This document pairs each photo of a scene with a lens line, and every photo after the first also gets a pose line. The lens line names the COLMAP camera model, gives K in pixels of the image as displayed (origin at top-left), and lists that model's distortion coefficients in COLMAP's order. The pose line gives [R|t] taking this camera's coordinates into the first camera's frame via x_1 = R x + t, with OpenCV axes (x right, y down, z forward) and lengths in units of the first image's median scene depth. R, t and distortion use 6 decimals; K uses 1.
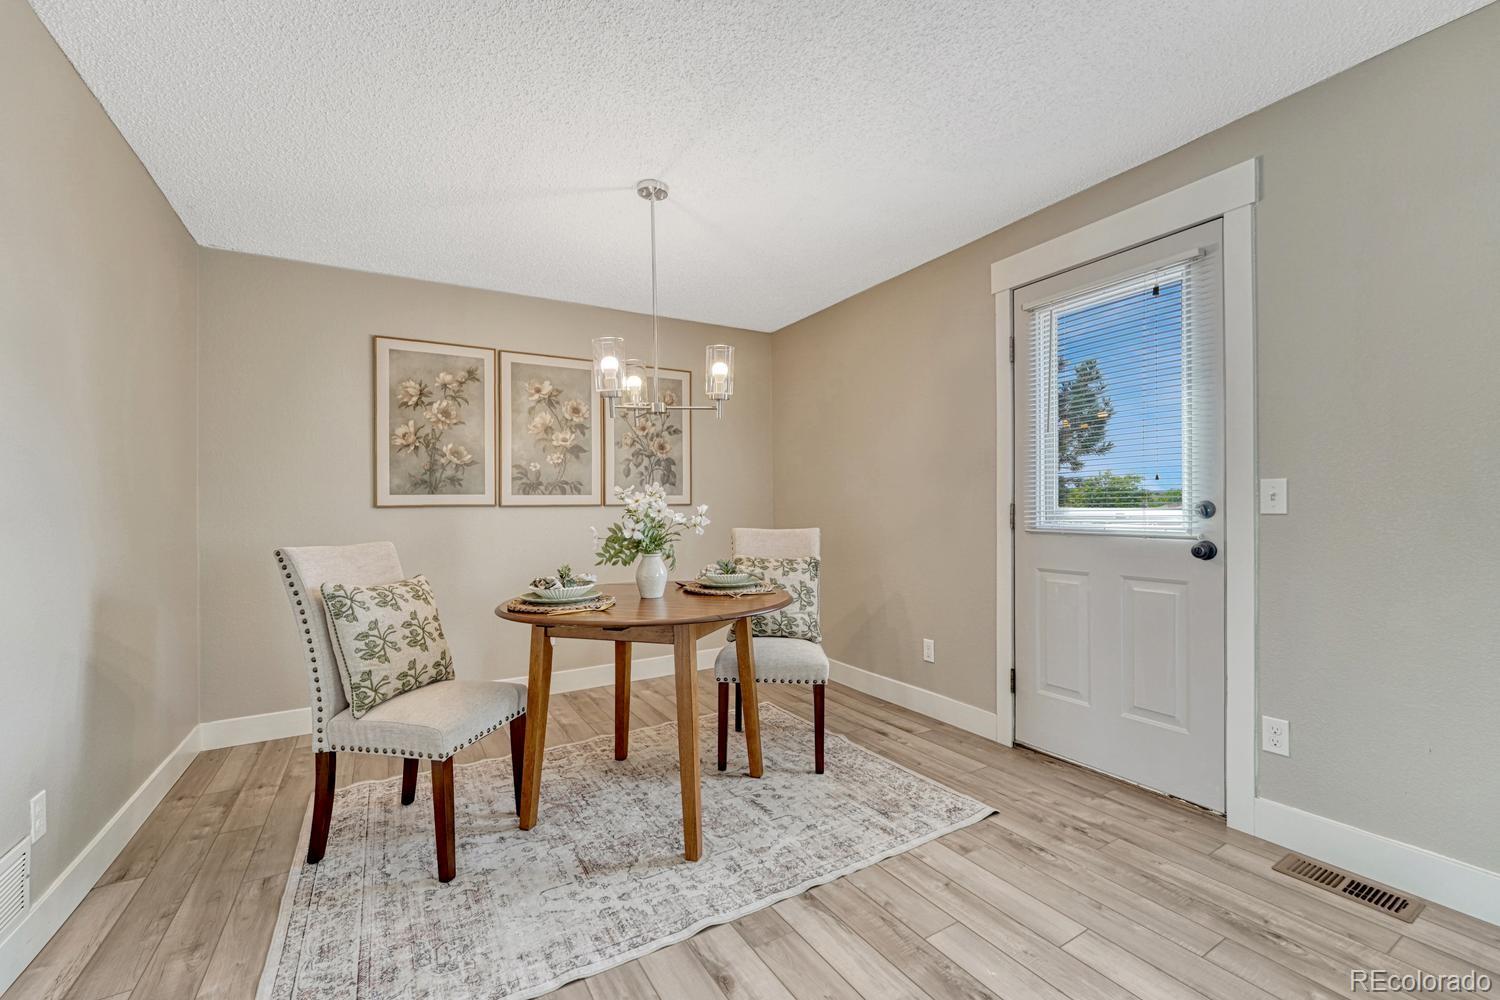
lens RADIAL K [[624.9, 0, 742.4], [0, 624.9, 513.7], [0, 0, 1]] dist [-0.012495, 0.001657]
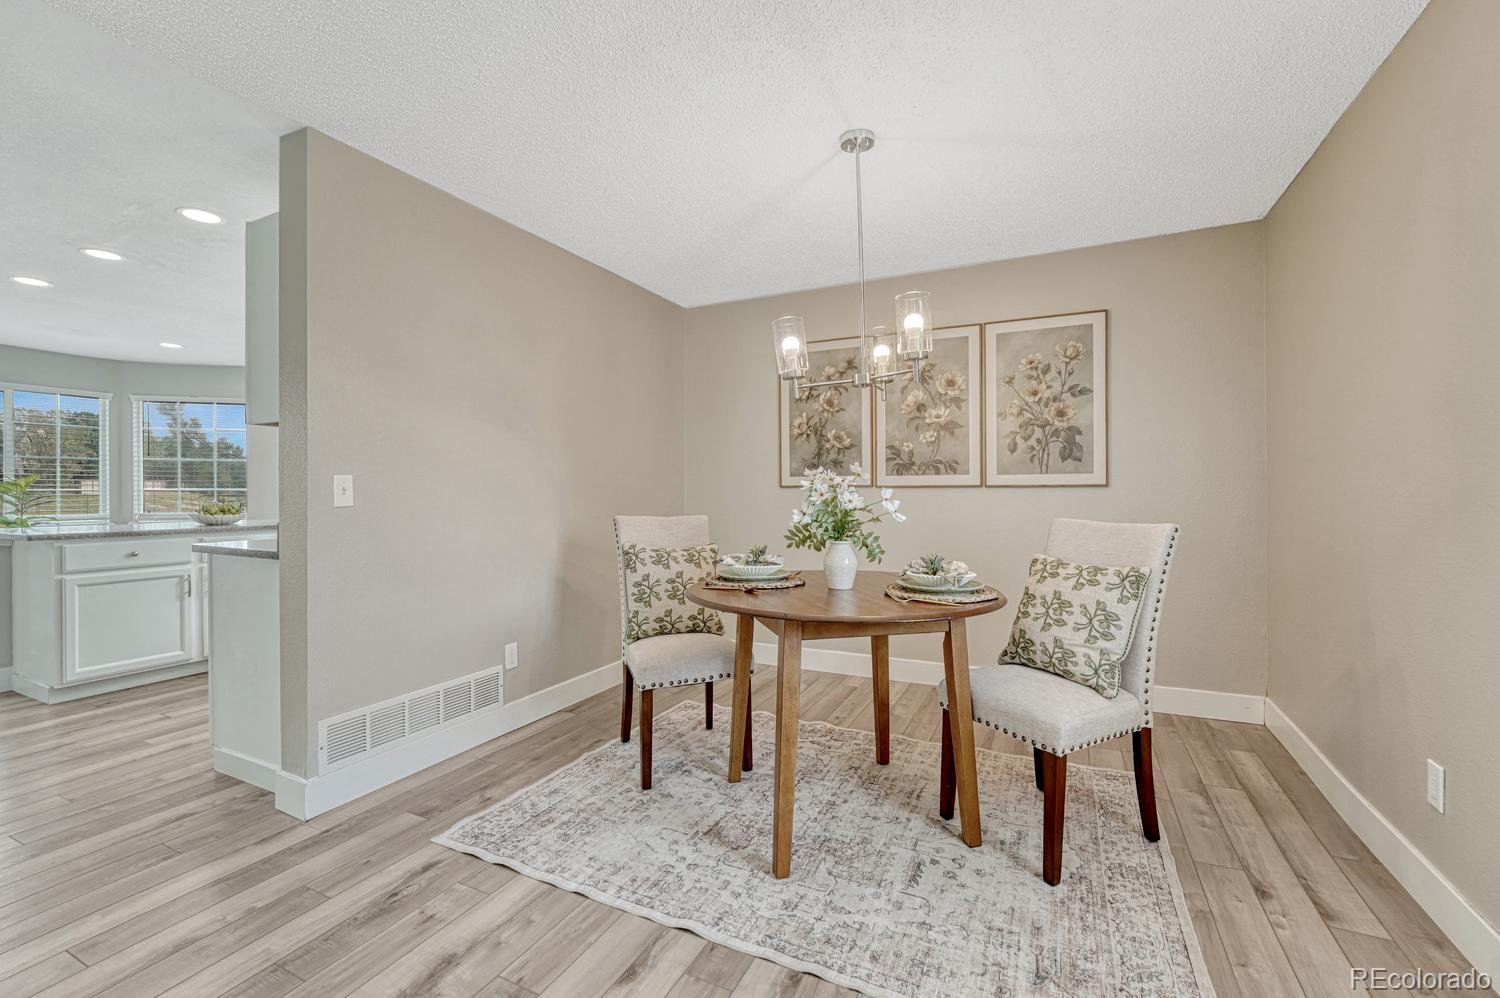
lens RADIAL K [[639.3, 0, 746.5], [0, 639.3, 487.7], [0, 0, 1]] dist [-0.003595, -0.001413]
pose [[0.551675, 0.006937, -0.834030, 0.472429], [-0.011409, 0.999935, 0.000770, -0.011080], [0.833981, 0.009091, 0.551718, 0.306025]]
